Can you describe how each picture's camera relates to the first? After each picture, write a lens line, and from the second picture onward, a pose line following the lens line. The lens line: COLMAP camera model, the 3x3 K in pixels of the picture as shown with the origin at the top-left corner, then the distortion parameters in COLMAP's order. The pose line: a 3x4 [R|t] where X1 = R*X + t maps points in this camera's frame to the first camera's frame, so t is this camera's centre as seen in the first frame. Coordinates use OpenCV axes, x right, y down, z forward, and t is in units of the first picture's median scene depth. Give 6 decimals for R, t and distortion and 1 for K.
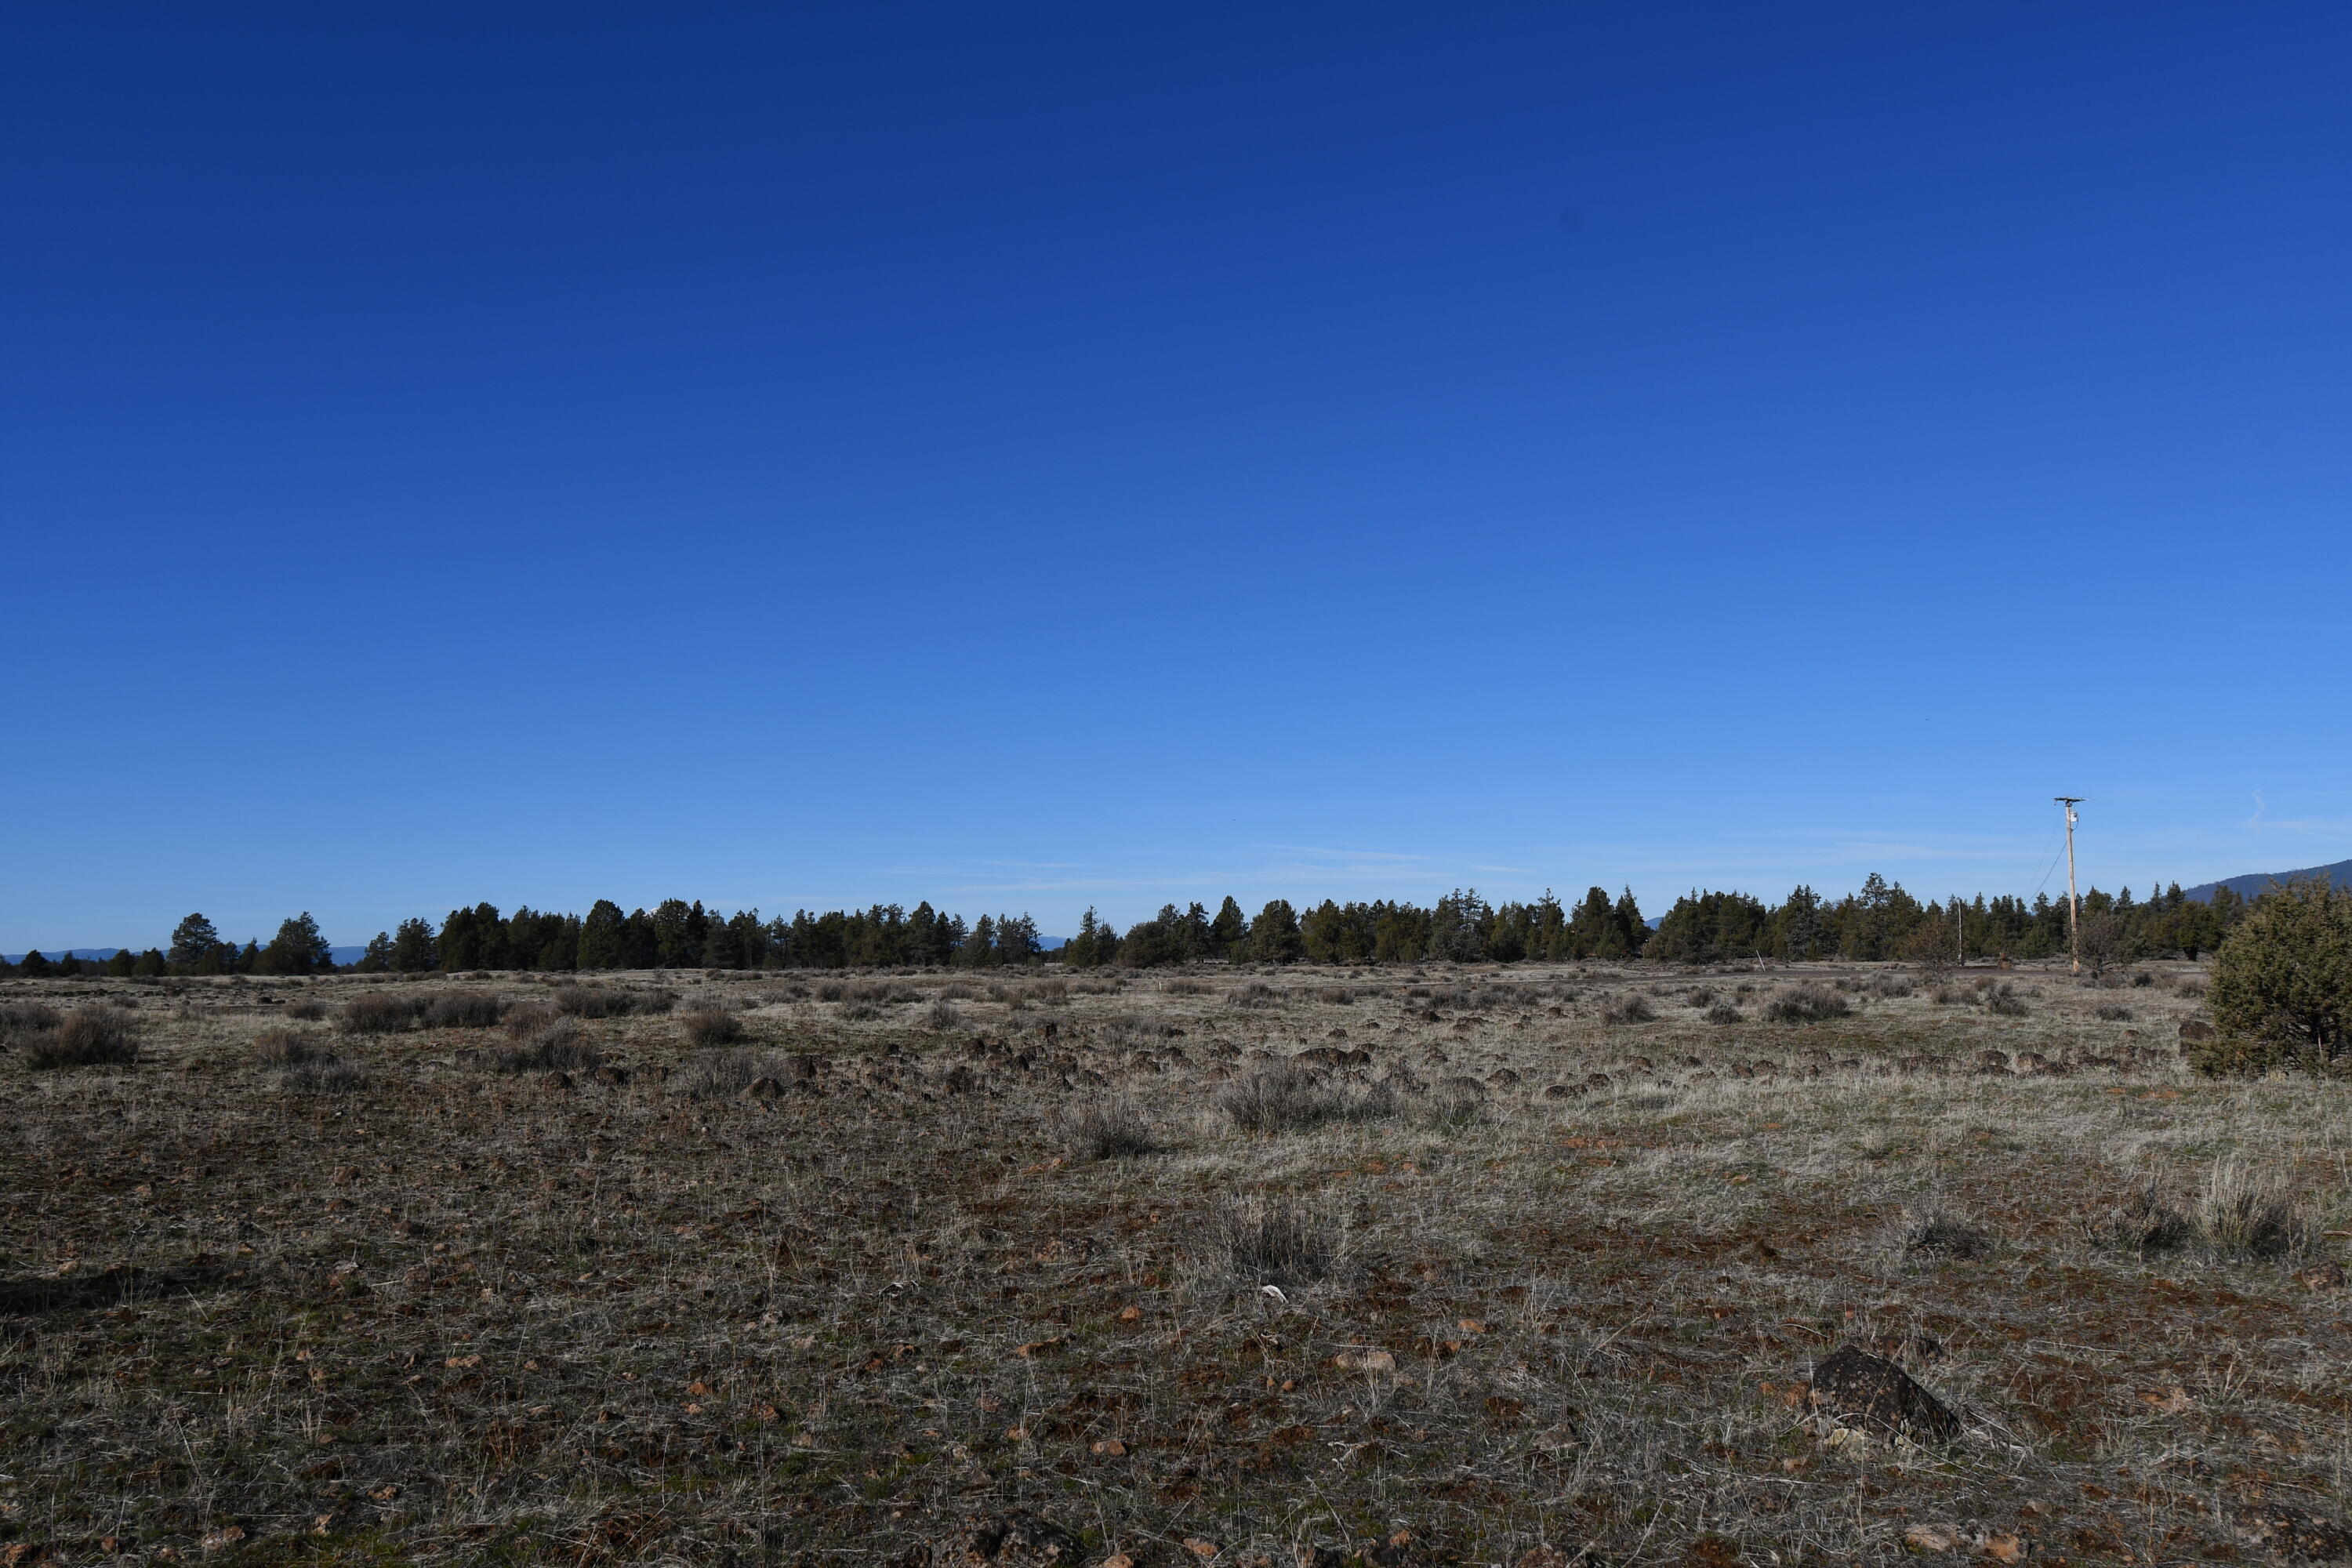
lens RADIAL K [[1892.4, 0, 1194.1], [0, 1892.4, 788.1], [0, 0, 1]] dist [-0.033000, -0.001753]
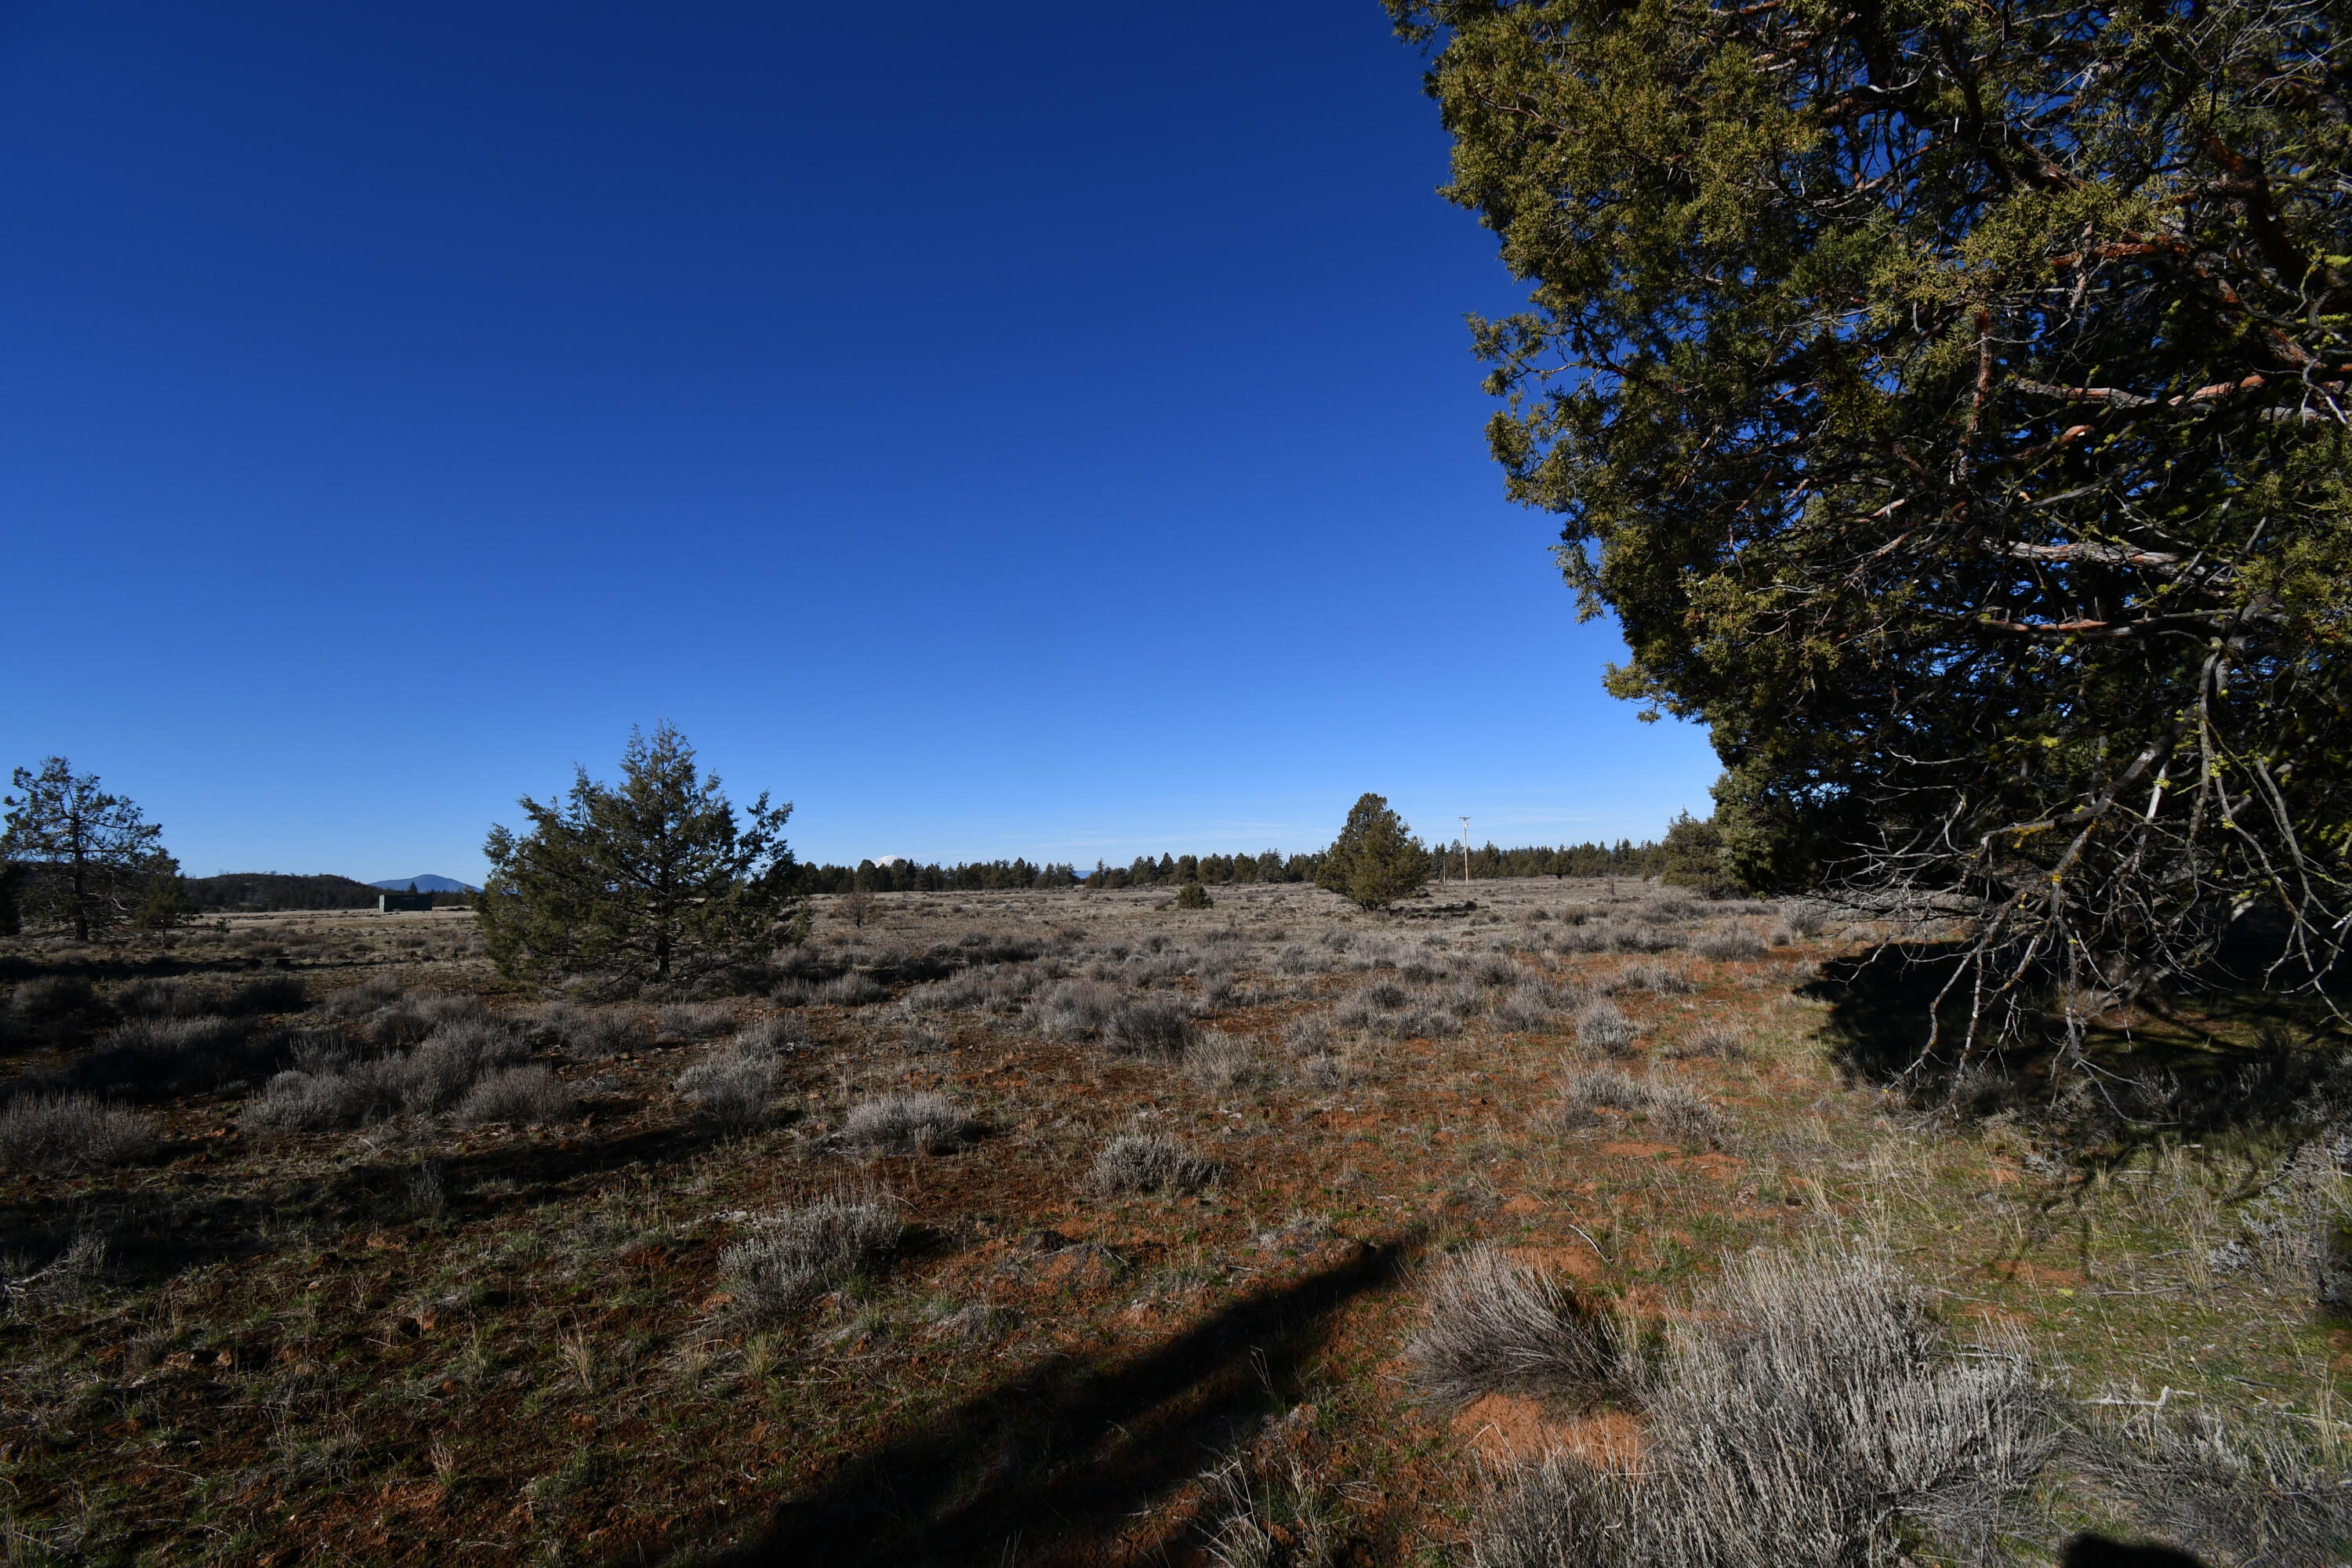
lens RADIAL K [[1008.1, 0, 1173.7], [0, 1008.1, 790.6], [0, 0, 1]] dist [-0.013246, -0.011826]
pose [[0.999805, -0.014669, 0.013183, 0.013193], [0.014668, 0.999892, 0.000209, -0.011478], [-0.013184, -0.000016, 0.999913, -0.114390]]
